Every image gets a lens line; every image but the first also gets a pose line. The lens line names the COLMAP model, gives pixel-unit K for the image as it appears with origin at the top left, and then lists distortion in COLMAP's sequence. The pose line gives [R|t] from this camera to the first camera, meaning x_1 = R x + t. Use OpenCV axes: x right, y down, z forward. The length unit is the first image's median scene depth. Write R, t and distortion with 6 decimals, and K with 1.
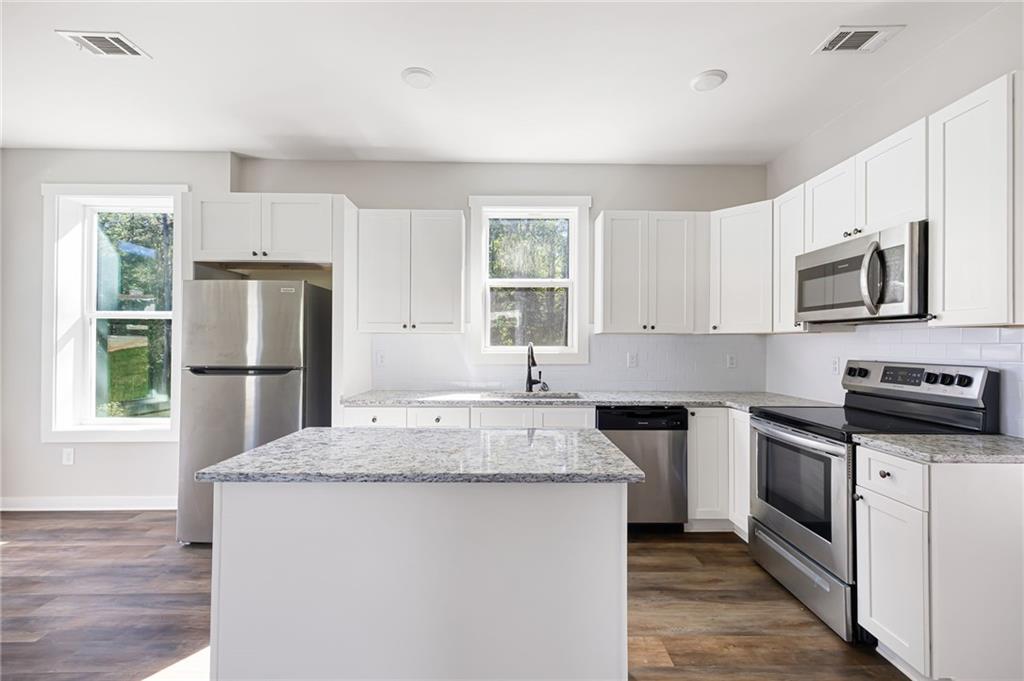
lens RADIAL K [[414.5, 0, 513.0], [0, 414.5, 340.5], [0, 0, 1]] dist [0.003482, 0.000408]
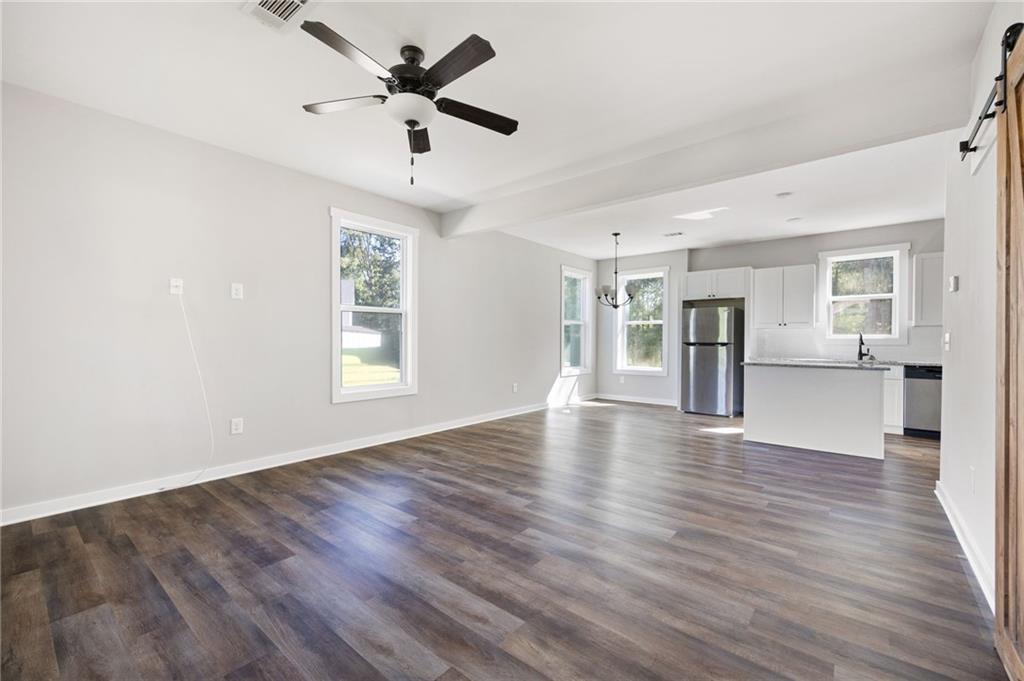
lens RADIAL K [[414.5, 0, 521.3], [0, 414.5, 342.3], [0, 0, 1]] dist [0.003482, 0.000408]
pose [[0.770308, 0.003011, -0.637665, 0.056456], [0.006710, 0.999895, 0.012828, 0.016272], [0.637637, -0.014161, 0.770207, -1.304476]]
